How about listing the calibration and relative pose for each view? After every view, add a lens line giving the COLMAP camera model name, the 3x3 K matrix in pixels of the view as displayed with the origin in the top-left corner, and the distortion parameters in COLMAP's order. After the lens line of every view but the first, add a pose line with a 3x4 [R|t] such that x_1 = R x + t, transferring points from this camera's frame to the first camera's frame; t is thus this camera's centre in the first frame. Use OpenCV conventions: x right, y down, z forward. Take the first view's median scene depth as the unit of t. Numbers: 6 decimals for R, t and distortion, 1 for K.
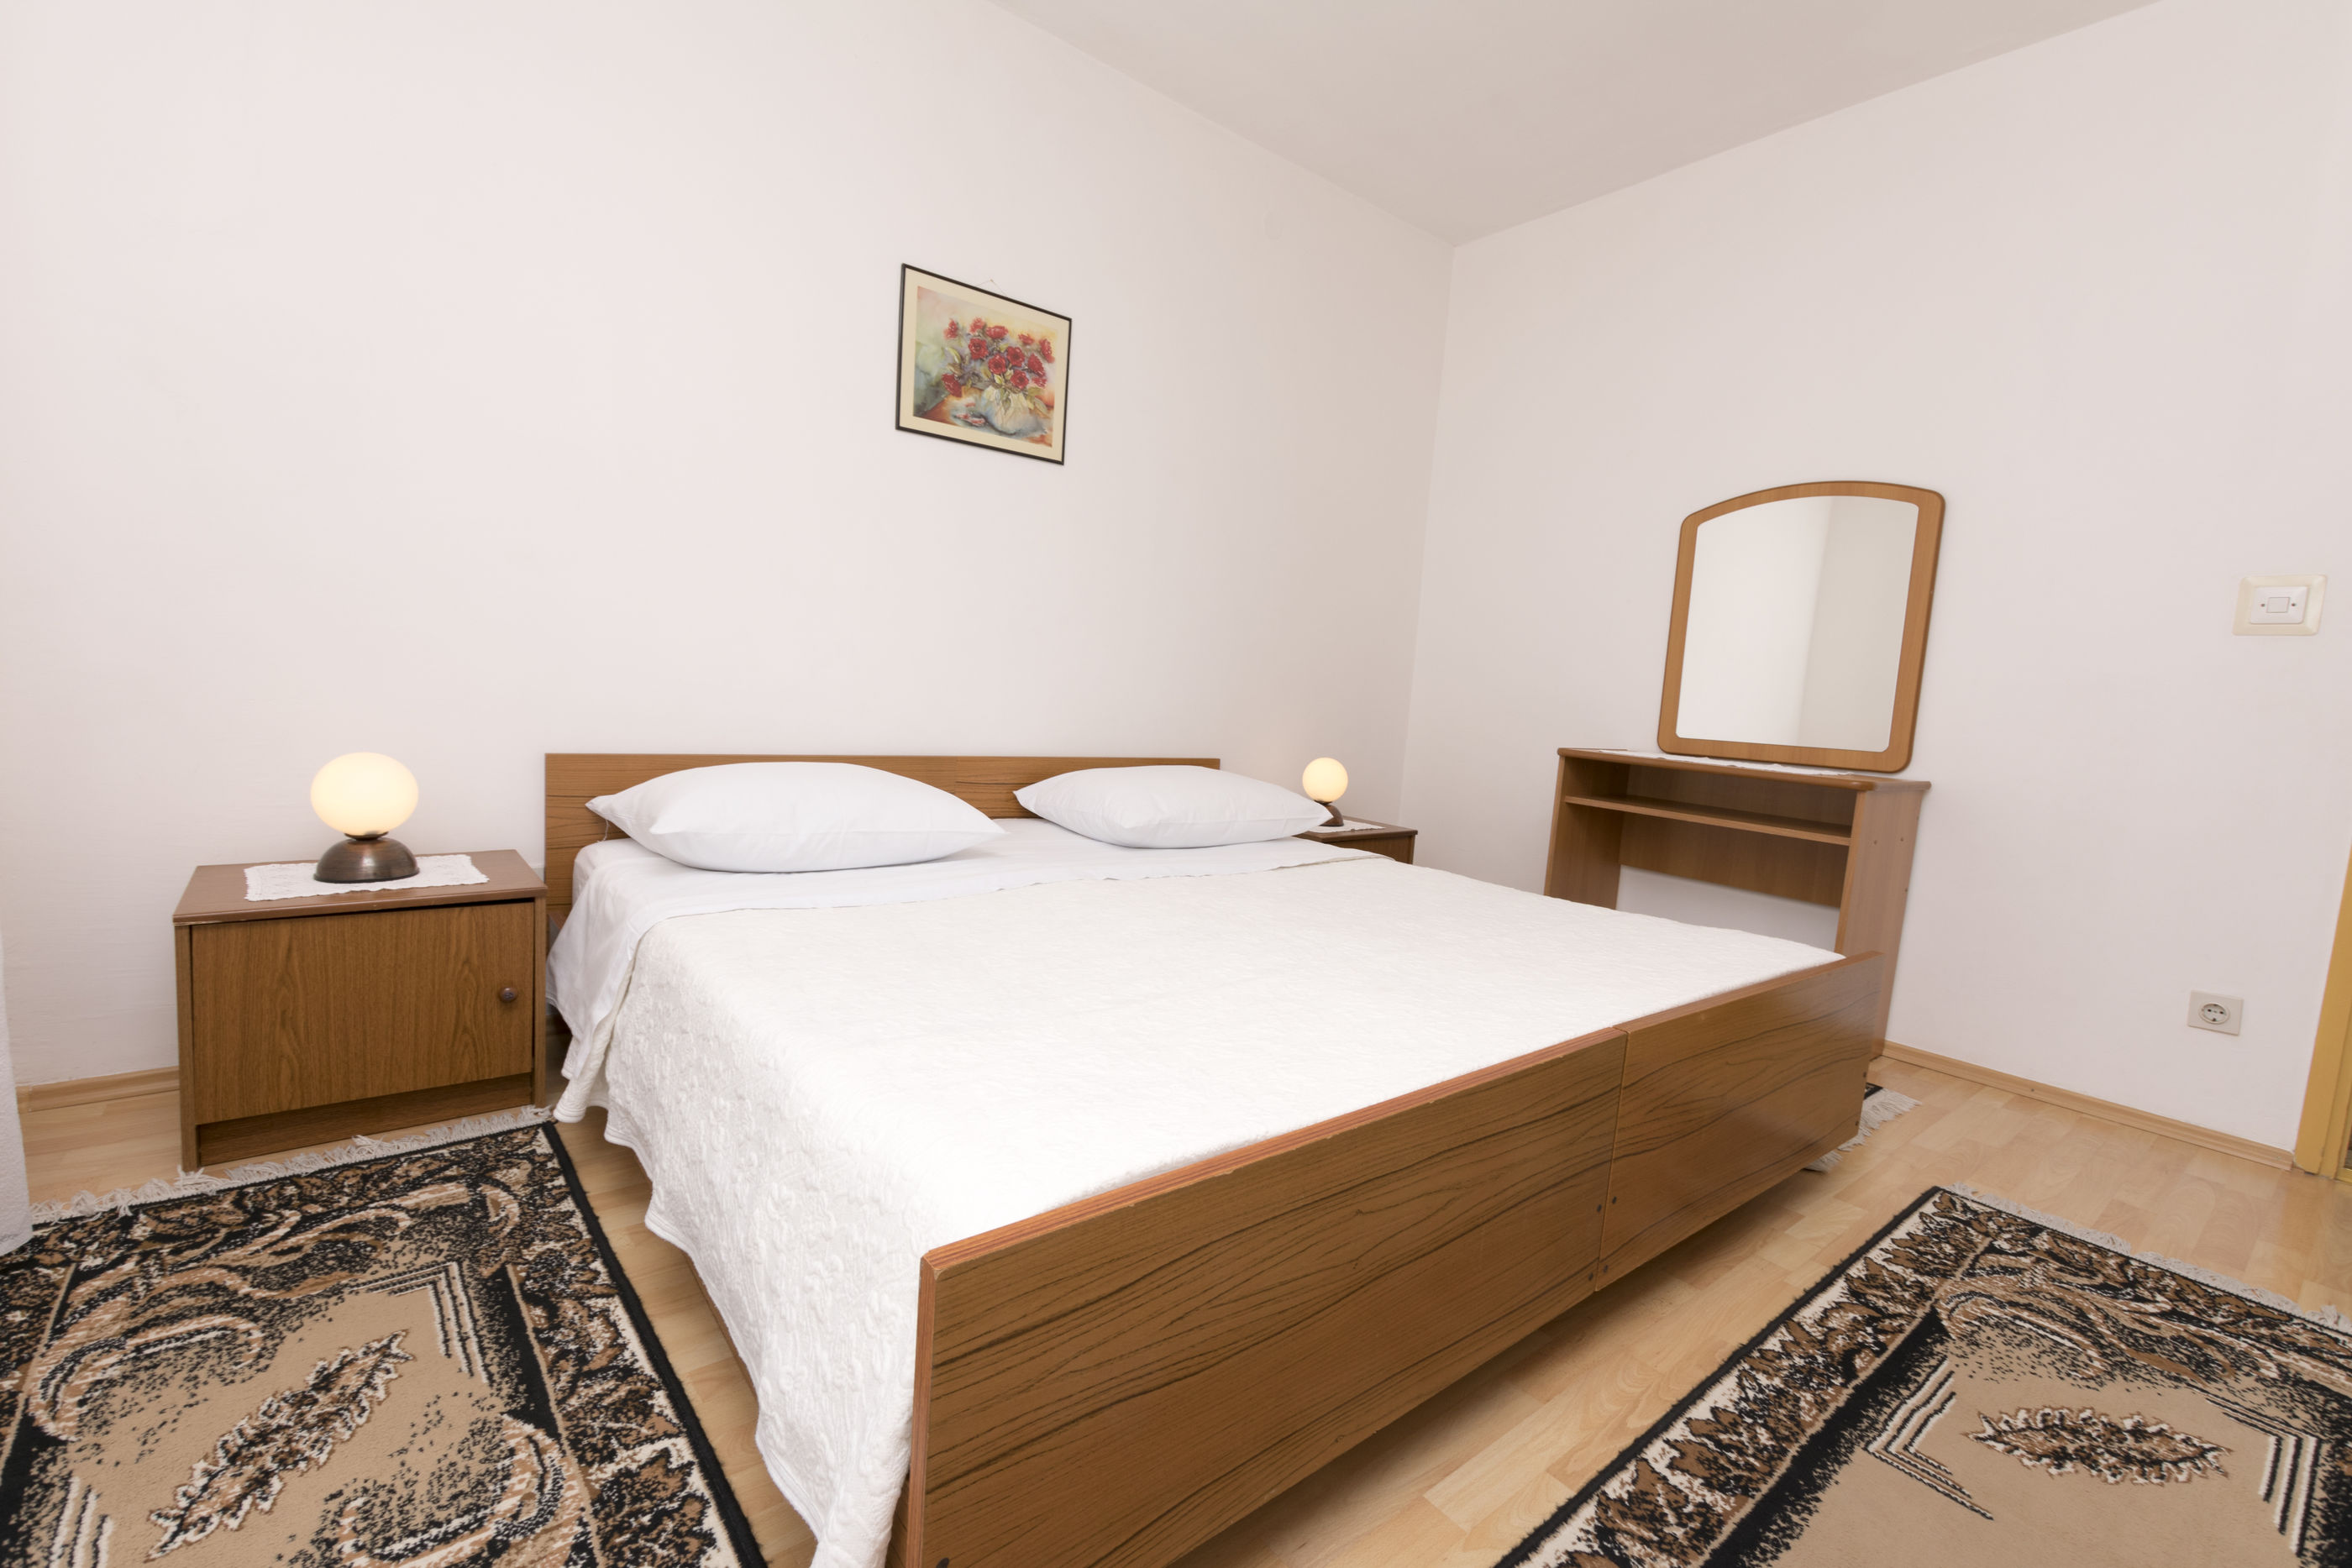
lens RADIAL K [[1030.2, 0, 1175.3], [0, 1030.2, 776.8], [0, 0, 1]] dist [0.015895, 0.000479]
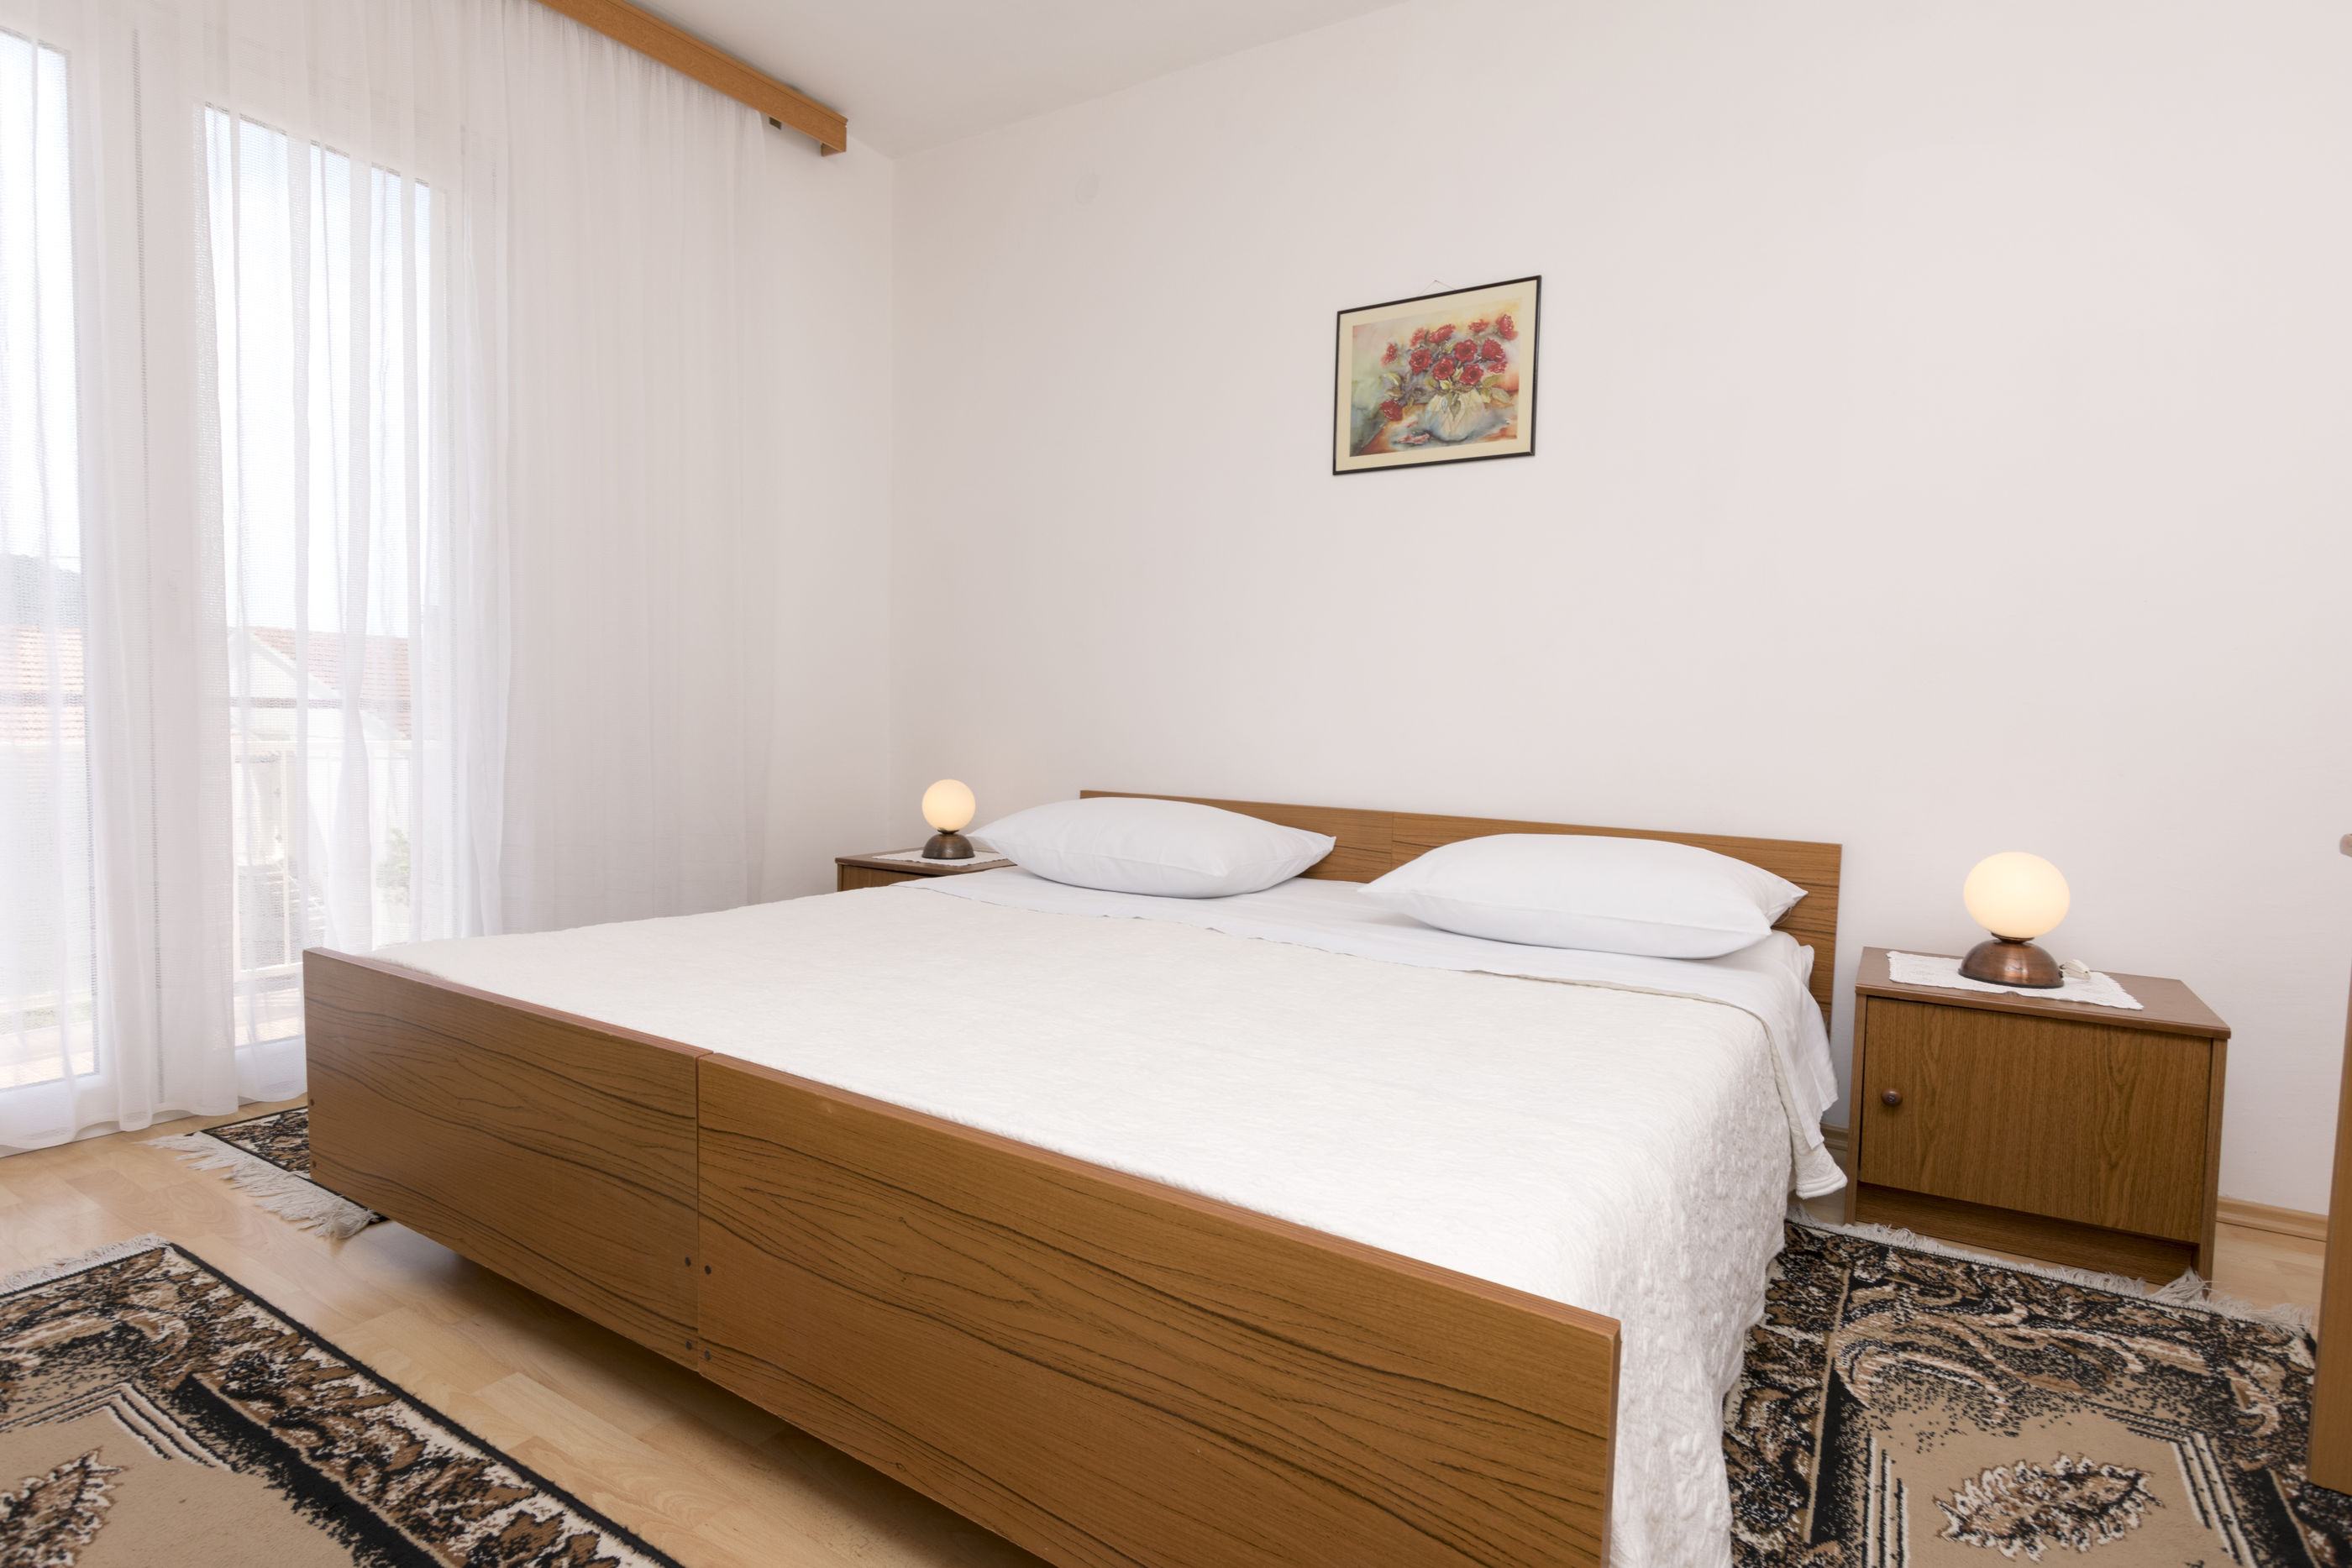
lens RADIAL K [[1187.4, 0, 1172.7], [0, 1187.4, 783.6], [0, 0, 1]] dist [-0.001511, 0.000123]
pose [[0.314848, -0.006539, -0.949120, 0.729549], [-0.098812, 0.994317, -0.039629, 0.014868], [0.943985, 0.106262, 0.312413, 0.517831]]
